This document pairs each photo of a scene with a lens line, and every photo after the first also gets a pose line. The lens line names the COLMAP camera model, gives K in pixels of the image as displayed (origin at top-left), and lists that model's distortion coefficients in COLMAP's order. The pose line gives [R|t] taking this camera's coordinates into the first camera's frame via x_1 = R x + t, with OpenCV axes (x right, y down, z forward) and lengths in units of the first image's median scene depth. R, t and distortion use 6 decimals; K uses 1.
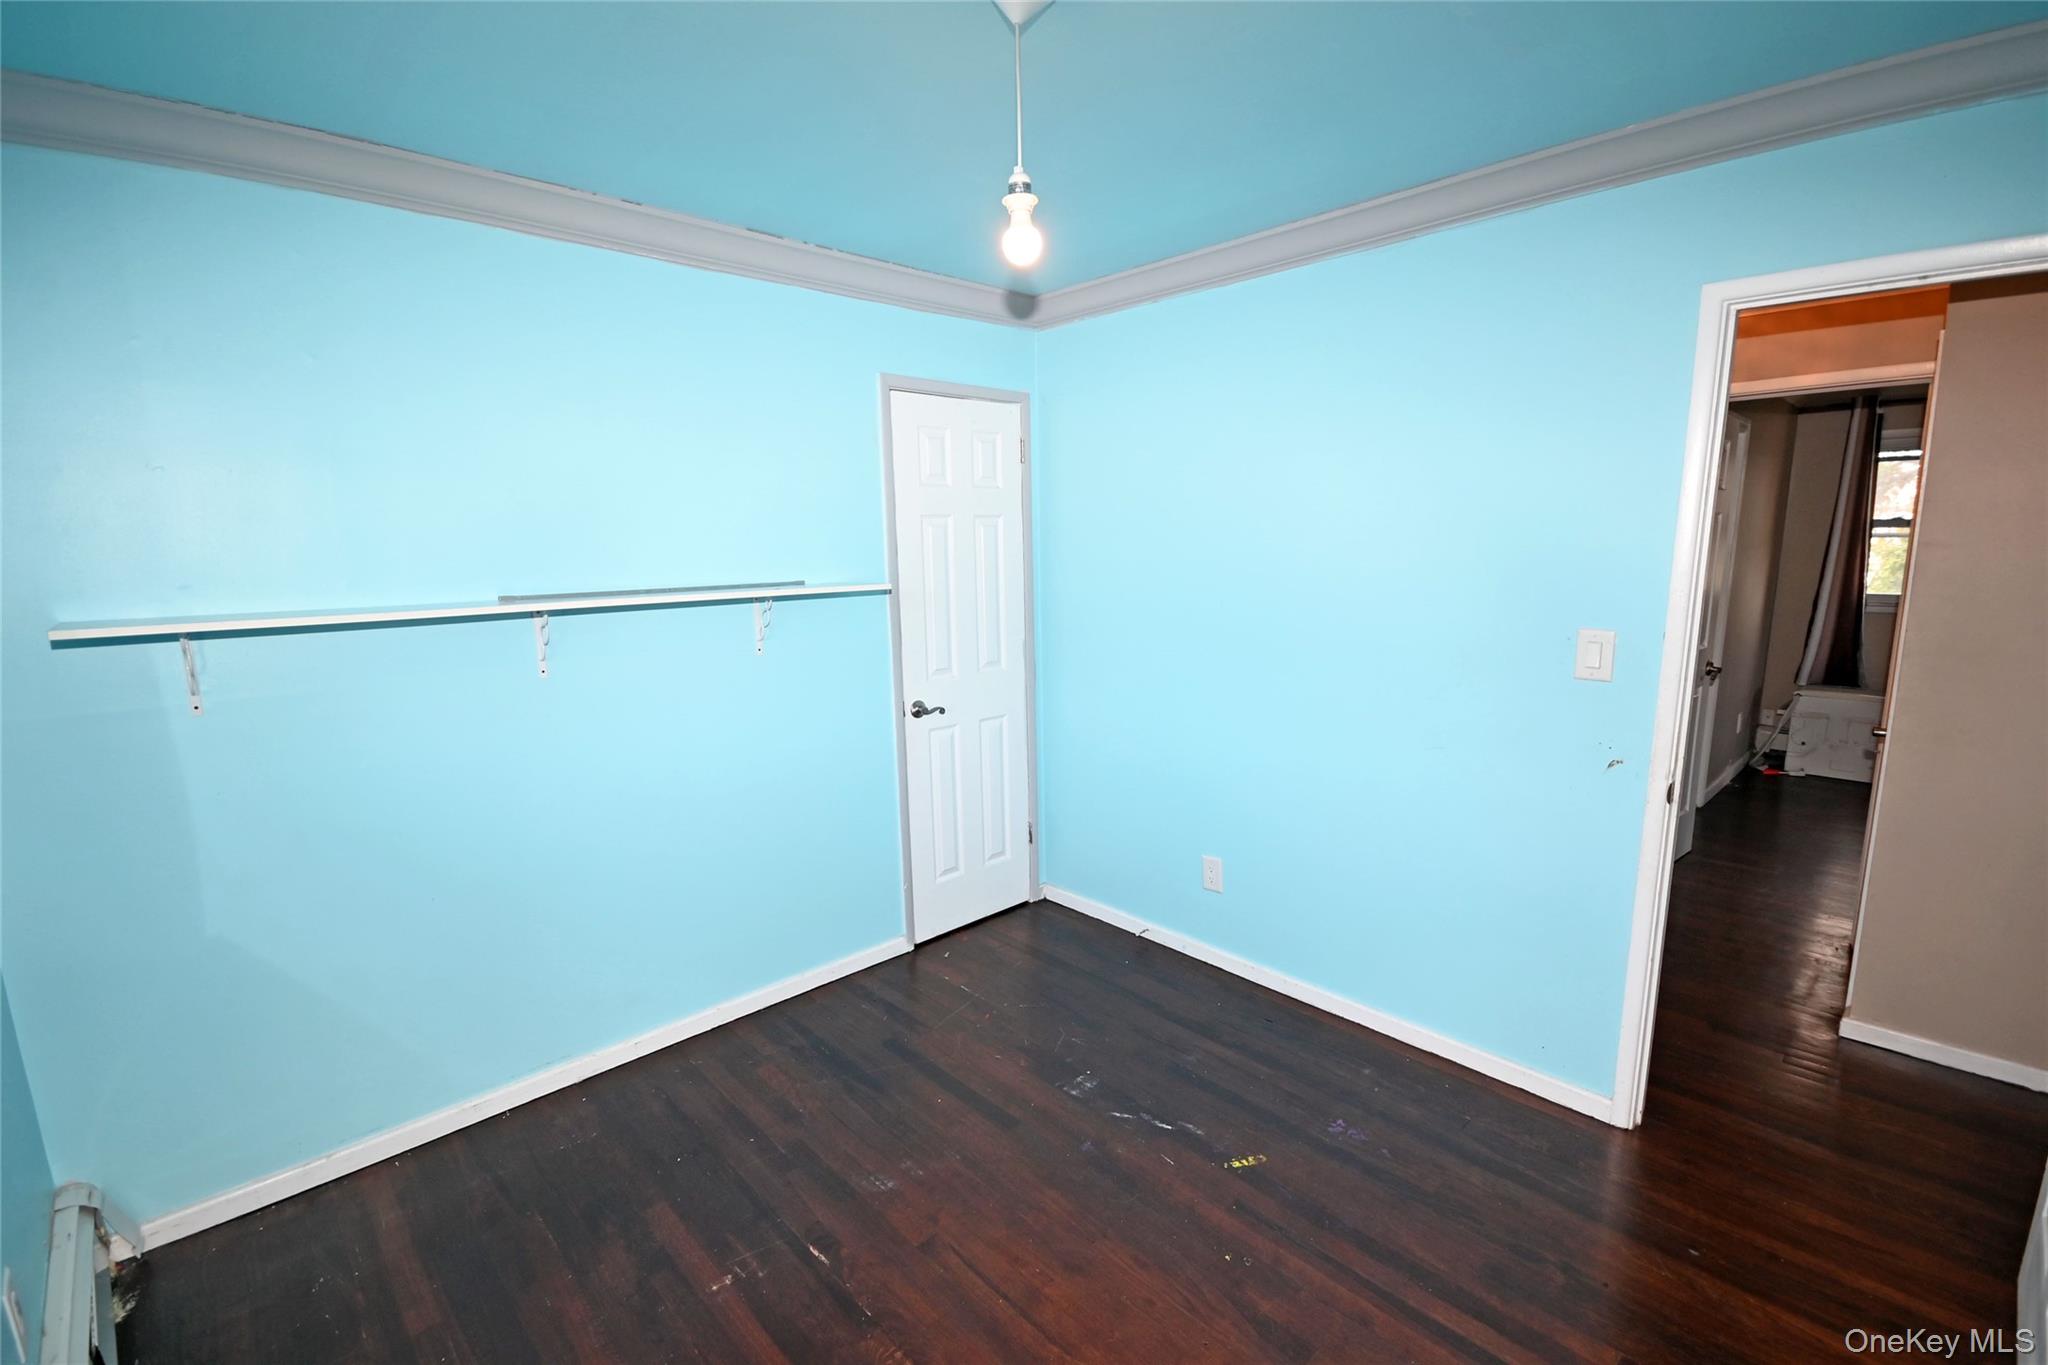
lens RADIAL K [[899.1, 0, 1039.0], [0, 899.1, 689.7], [0, 0, 1]] dist [0.000412, -0.005258]
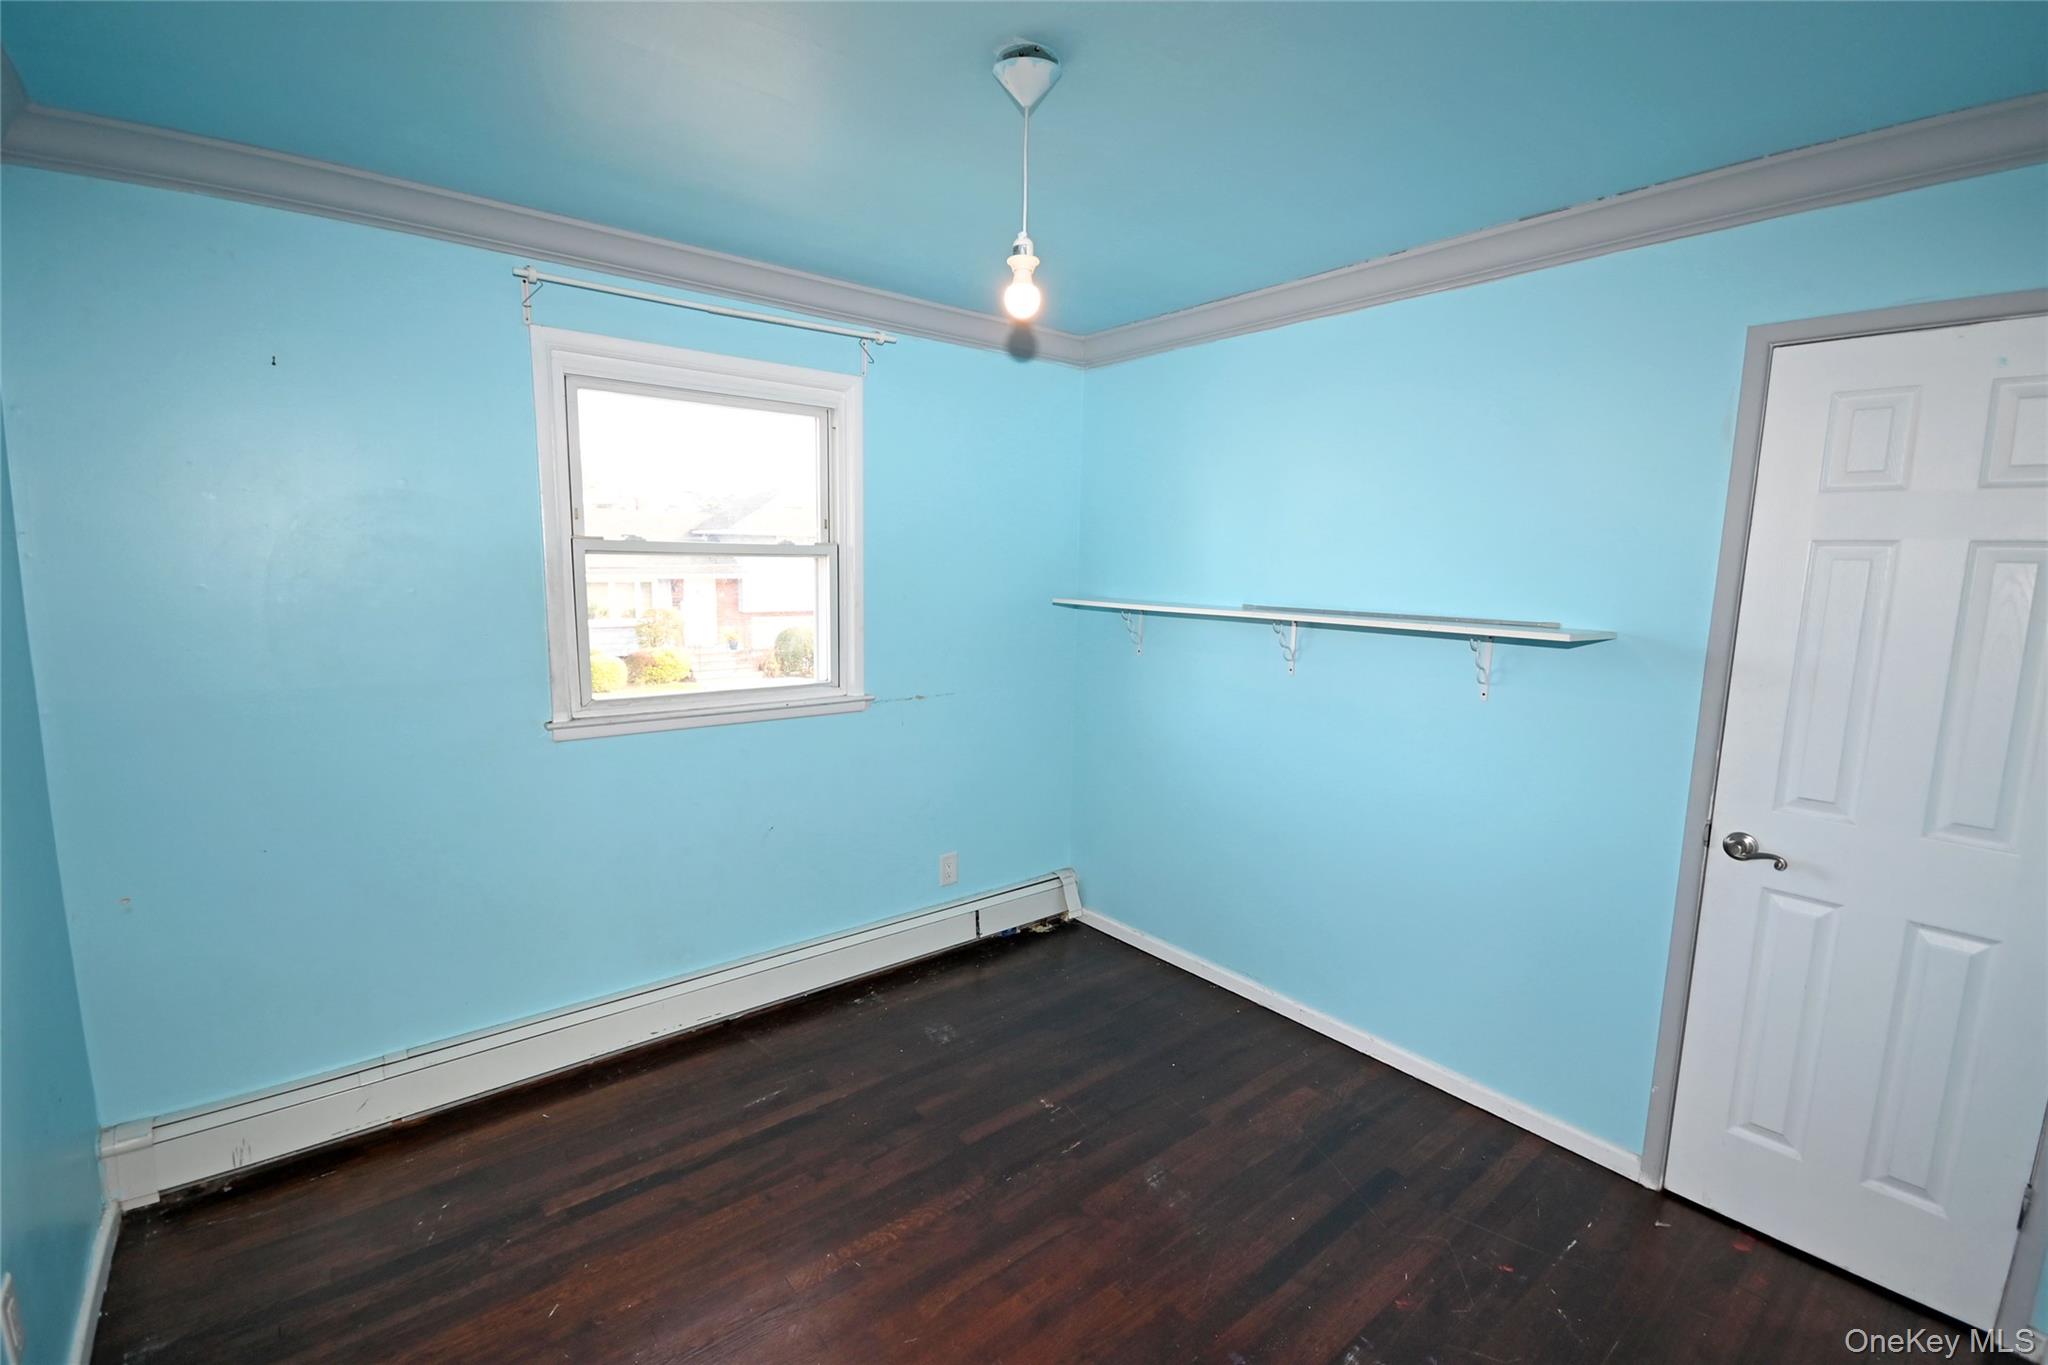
lens RADIAL K [[899.1, 0, 1020.6], [0, 899.1, 683.0], [0, 0, 1]] dist [0.000412, -0.005258]
pose [[-0.084930, 0.145137, -0.985760, 0.553230], [-0.186286, 0.969577, 0.158804, -0.102536], [0.978818, 0.197120, -0.055309, 0.559806]]
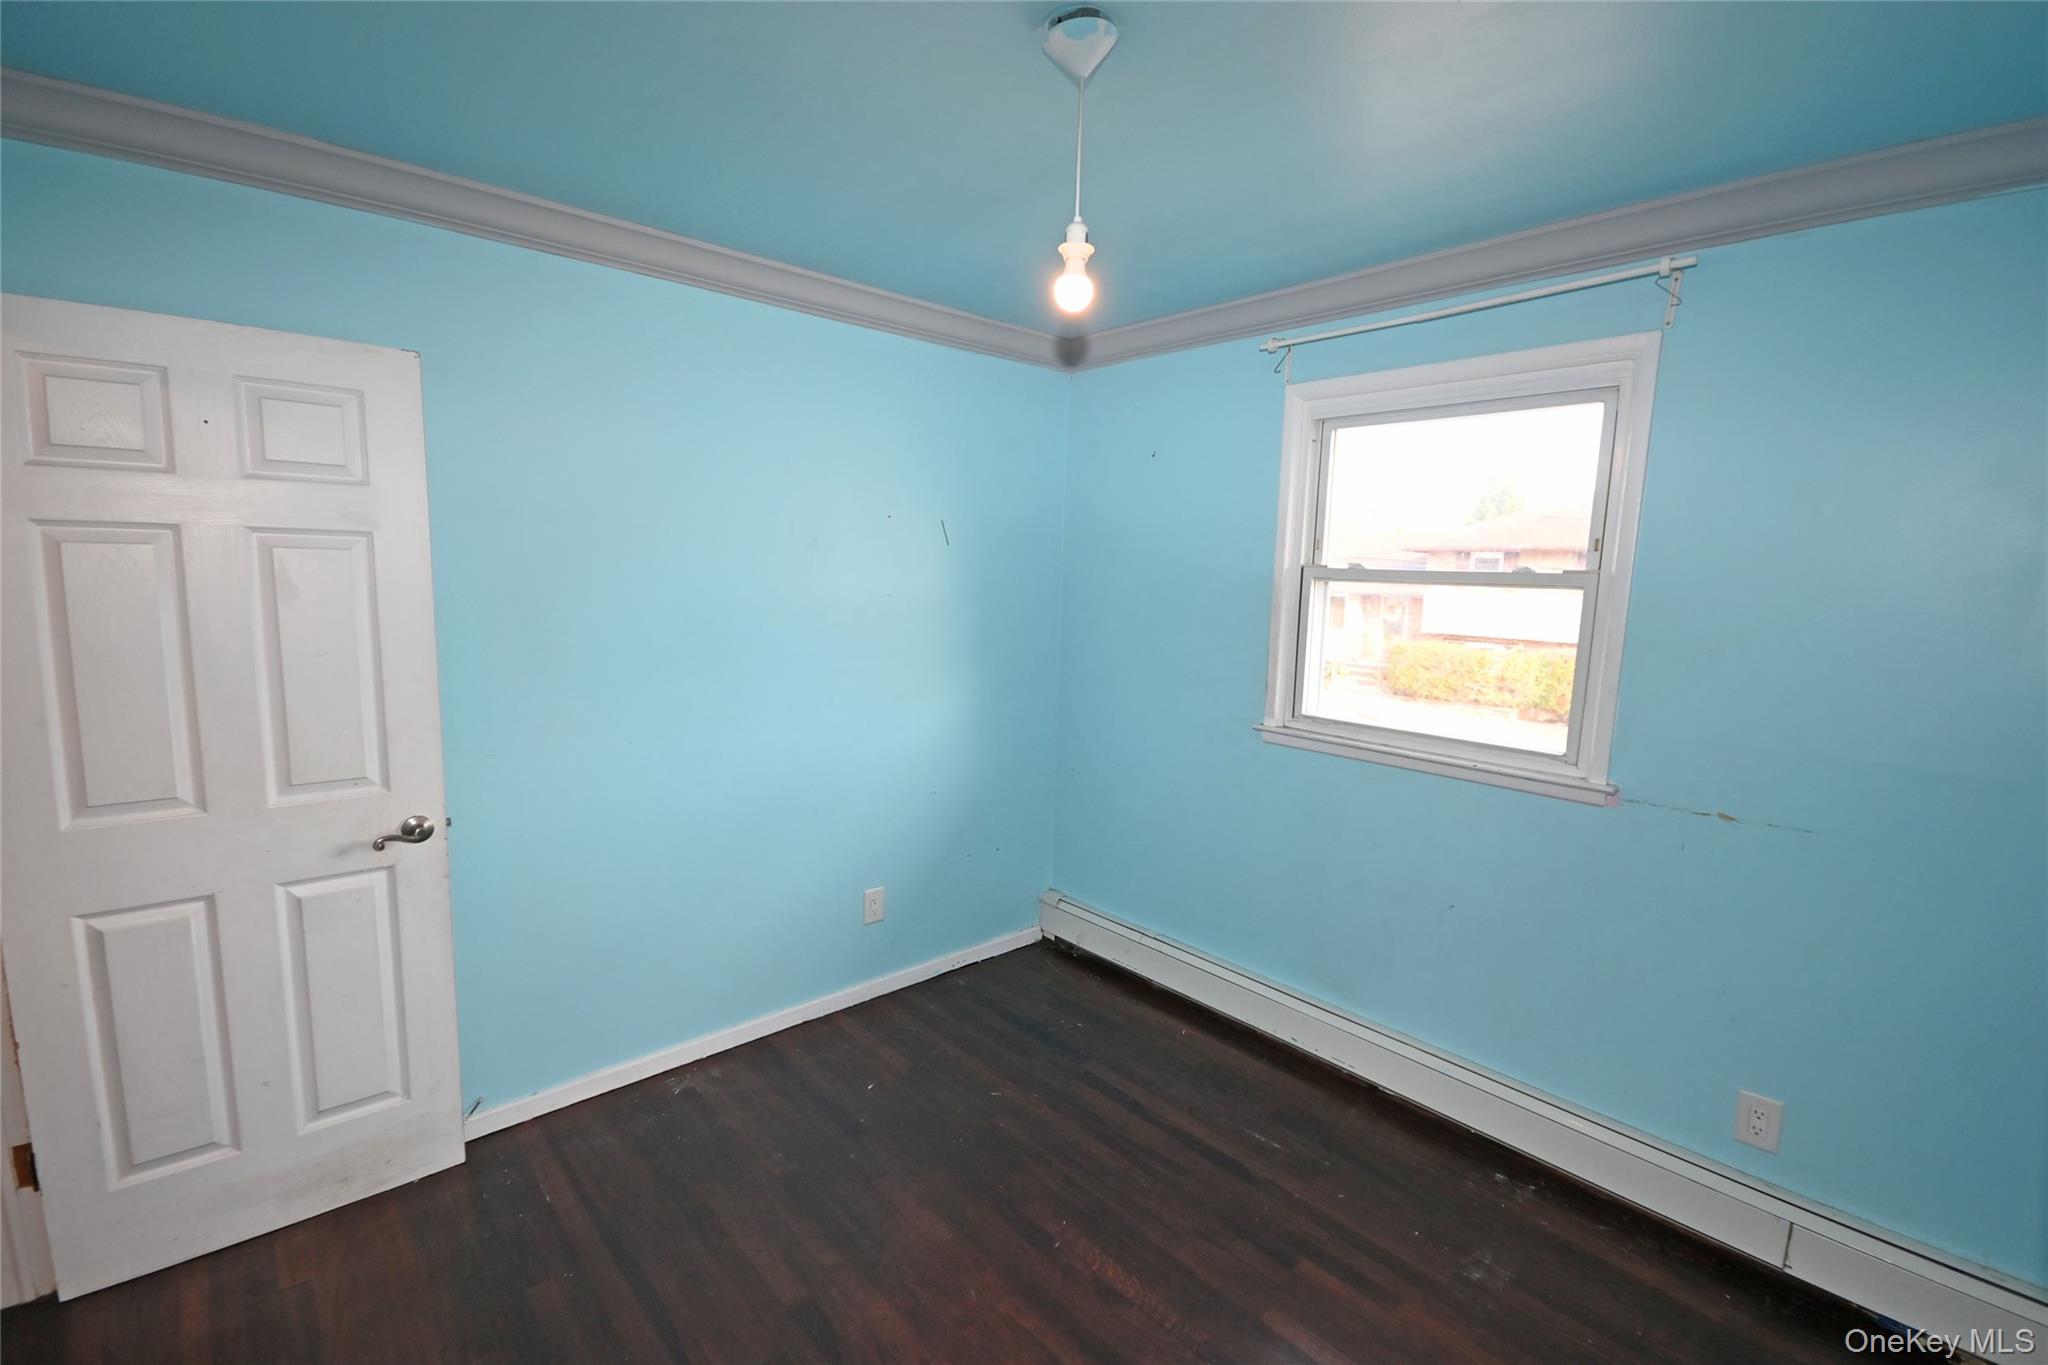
lens RADIAL K [[899.1, 0, 1027.0], [0, 899.1, 677.8], [0, 0, 1]] dist [0.000412, -0.005258]
pose [[-0.999097, -0.012496, 0.040607, -0.006903], [0.000141, 0.954788, 0.297287, -0.190045], [-0.042486, 0.297024, -0.953924, 1.014823]]
